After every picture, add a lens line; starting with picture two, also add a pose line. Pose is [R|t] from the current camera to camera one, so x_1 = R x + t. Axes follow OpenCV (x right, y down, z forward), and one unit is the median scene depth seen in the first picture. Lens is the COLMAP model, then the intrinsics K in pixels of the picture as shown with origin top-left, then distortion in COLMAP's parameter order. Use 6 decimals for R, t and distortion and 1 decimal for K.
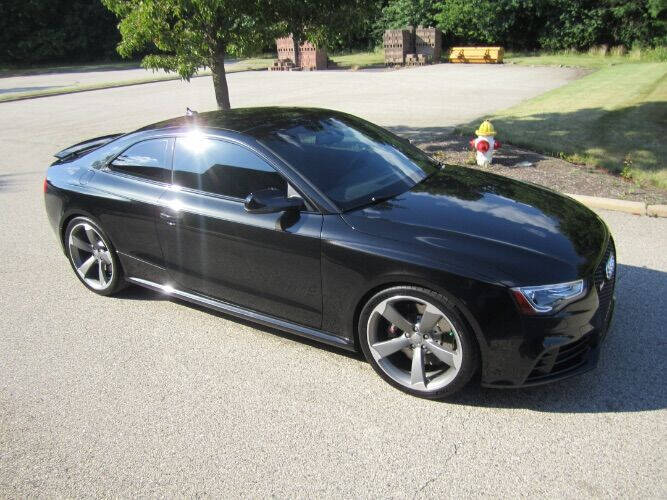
lens RADIAL K [[557.0, 0, 335.4], [0, 557.0, 255.1], [0, 0, 1]] dist [-0.053697, 0.028579]
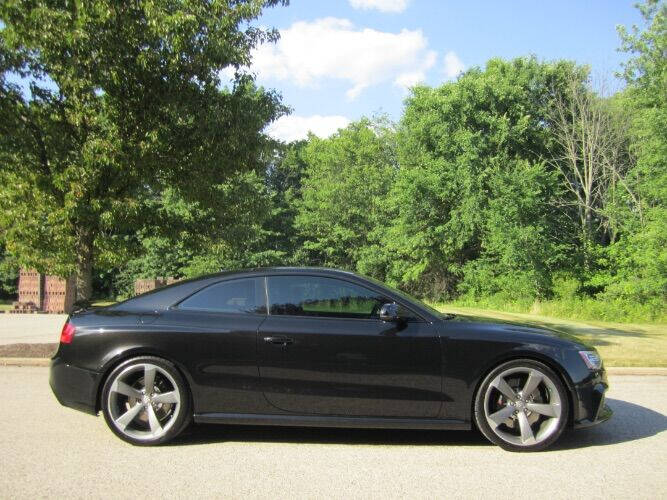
lens RADIAL K [[557.0, 0, 328.6], [0, 557.0, 253.9], [0, 0, 1]] dist [-0.053697, 0.028579]
pose [[0.882023, 0.070016, 0.465976, -0.307983], [0.144068, 0.901475, -0.408152, 0.102224], [-0.448643, 0.427131, 0.785034, 0.005630]]
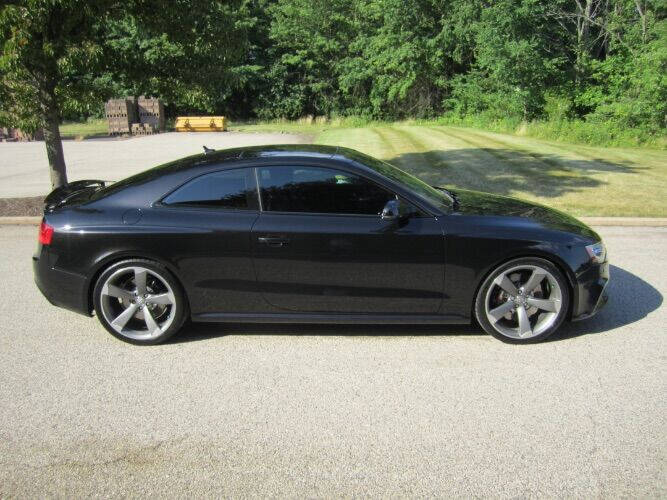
lens RADIAL K [[557.0, 0, 329.9], [0, 557.0, 256.0], [0, 0, 1]] dist [-0.053697, 0.028579]
pose [[0.863465, -0.111781, 0.491866, -0.302628], [0.170359, 0.982463, -0.075790, 0.024538], [-0.474769, 0.149236, 0.867366, 0.019893]]
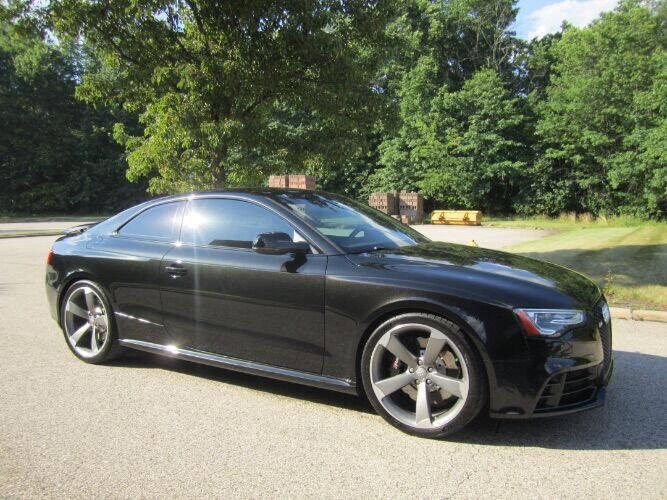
lens RADIAL K [[557.0, 0, 338.0], [0, 557.0, 256.1], [0, 0, 1]] dist [-0.053697, 0.028579]
pose [[0.999049, 0.031224, 0.030446, -0.012756], [-0.021205, 0.957846, -0.286498, 0.081225], [-0.038108, 0.285580, 0.957597, 0.001727]]
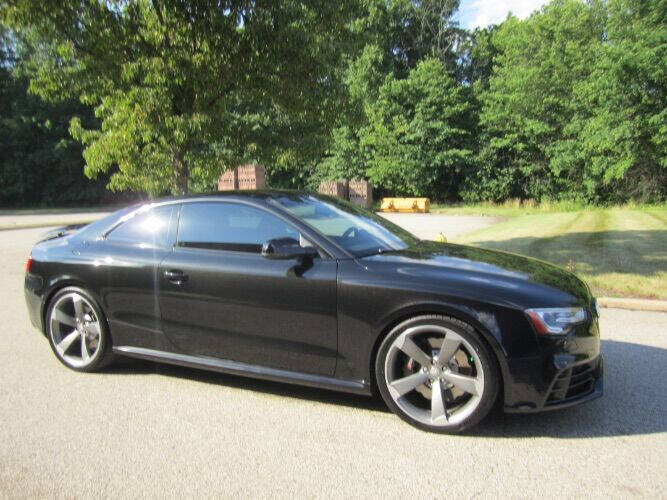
lens RADIAL K [[557.0, 0, 336.7], [0, 557.0, 255.9], [0, 0, 1]] dist [-0.053697, 0.028579]
pose [[0.992000, 0.007785, 0.125998, -0.056160], [0.026160, 0.963753, -0.265509, 0.072110], [-0.123498, 0.266681, 0.955840, -0.003775]]
